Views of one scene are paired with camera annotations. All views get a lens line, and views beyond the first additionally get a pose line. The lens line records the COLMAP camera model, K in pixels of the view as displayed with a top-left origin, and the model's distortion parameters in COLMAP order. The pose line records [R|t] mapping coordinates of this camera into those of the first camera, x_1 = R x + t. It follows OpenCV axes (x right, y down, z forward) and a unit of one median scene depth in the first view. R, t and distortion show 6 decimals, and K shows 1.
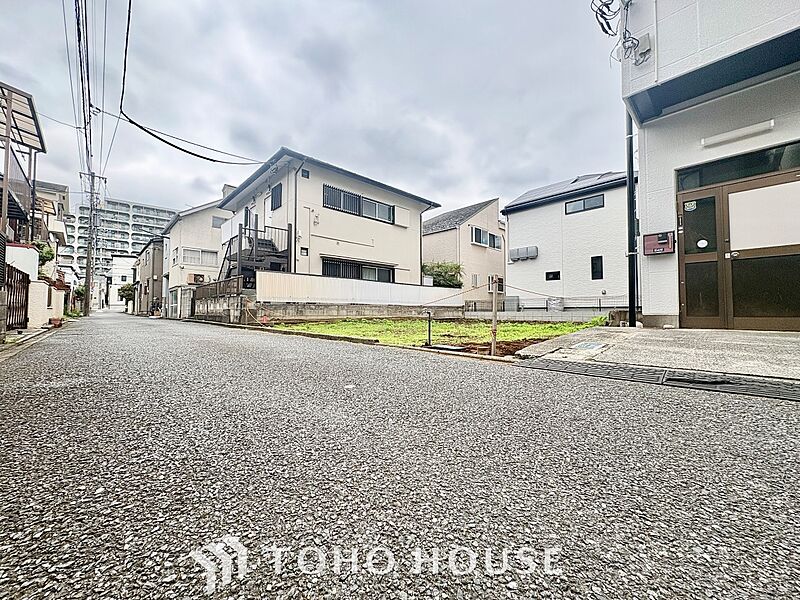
lens RADIAL K [[319.1, 0, 398.3], [0, 319.1, 301.4], [0, 0, 1]] dist [-0.001553, 0.000436]
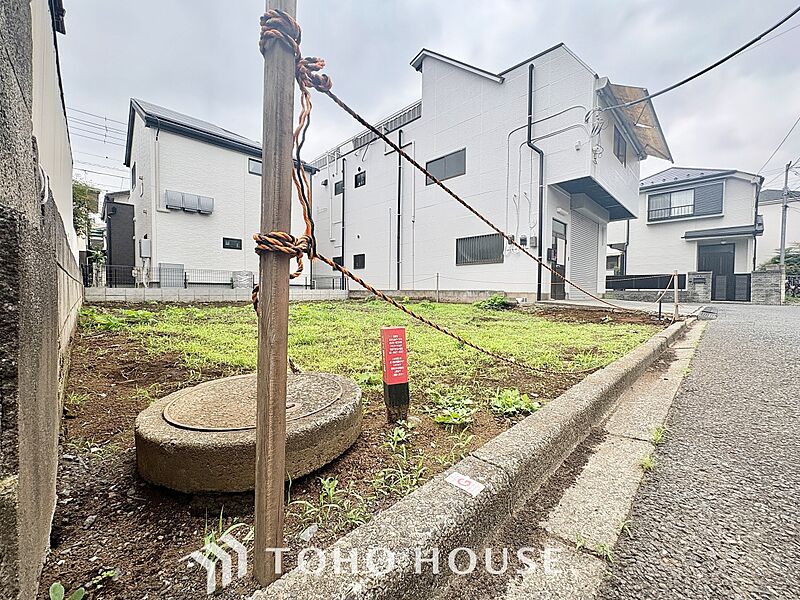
lens RADIAL K [[319.1, 0, 398.4], [0, 319.1, 300.7], [0, 0, 1]] dist [-0.001553, 0.000436]
pose [[-0.016233, -0.031112, 0.999384, -0.340866], [-0.042662, 0.998627, 0.030395, 0.021310], [-0.998958, -0.042142, -0.017538, 0.636349]]
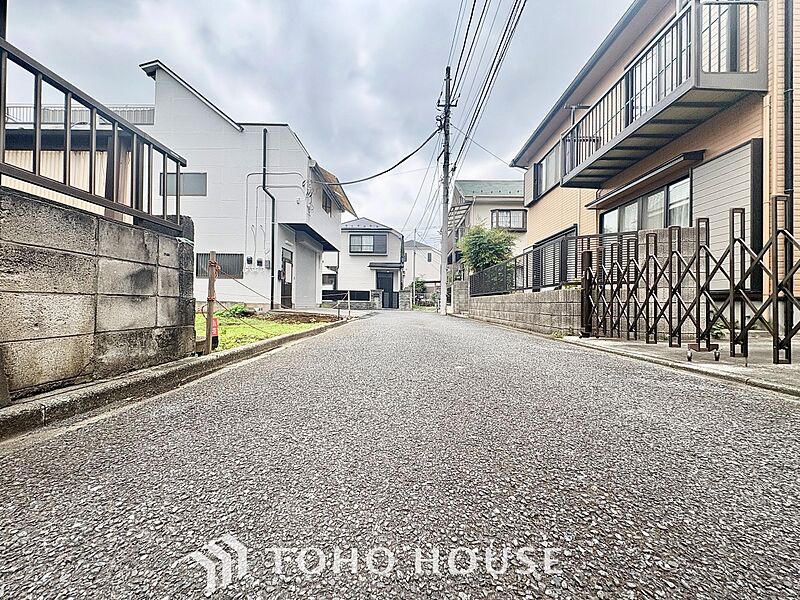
lens RADIAL K [[319.1, 0, 400.2], [0, 319.1, 301.1], [0, 0, 1]] dist [-0.001553, 0.000436]
pose [[-0.716896, -0.004235, 0.697167, -0.522895], [-0.036223, 0.998857, -0.031181, 0.020522], [-0.696238, -0.047607, -0.716230, 0.706940]]
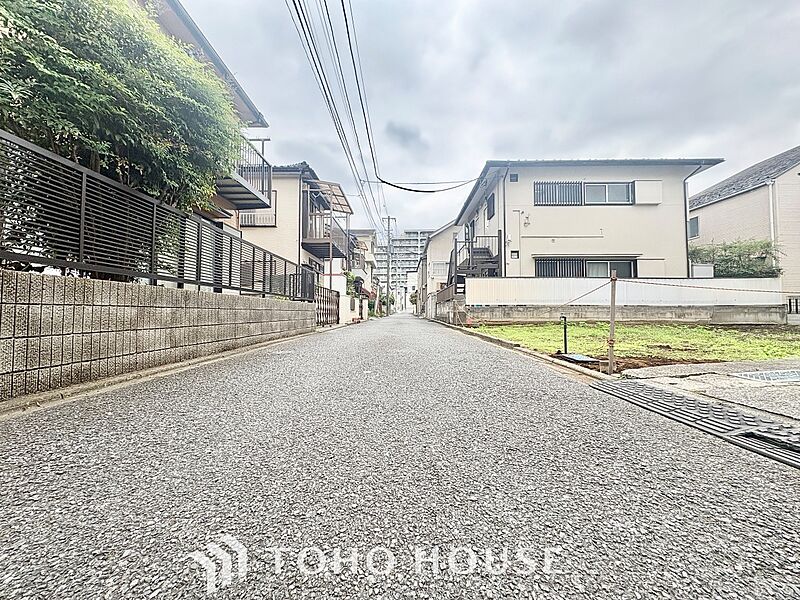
lens RADIAL K [[319.1, 0, 398.5], [0, 319.1, 300.5], [0, 0, 1]] dist [-0.001553, 0.000436]
pose [[0.710359, -0.027293, -0.703310, 0.126596], [0.022758, 0.999616, -0.015805, -0.002125], [0.703471, -0.004778, 0.710708, 0.015219]]
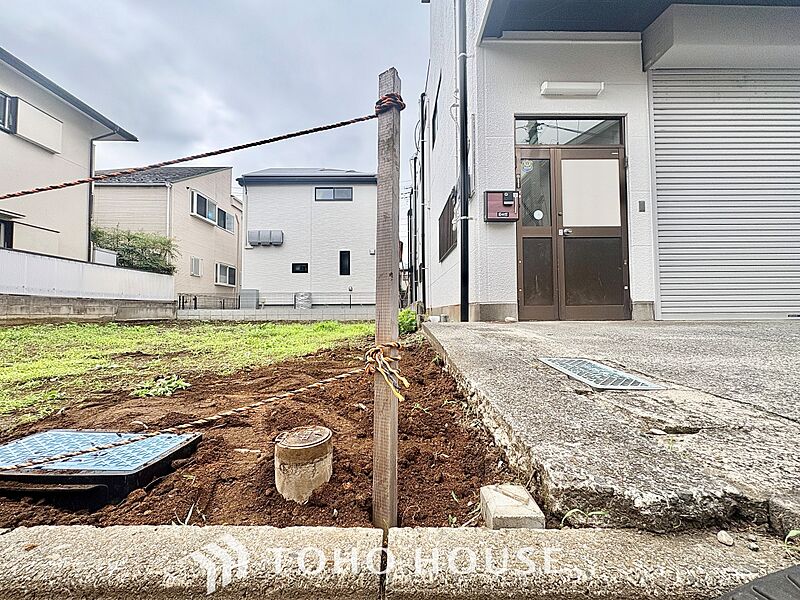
lens RADIAL K [[319.1, 0, 400.2], [0, 319.1, 300.2], [0, 0, 1]] dist [-0.001553, 0.000436]
pose [[0.683797, 0.022883, 0.729313, 0.043401], [-0.017900, 0.999733, -0.014586, 0.016251], [-0.729453, -0.003081, 0.684024, 0.222356]]
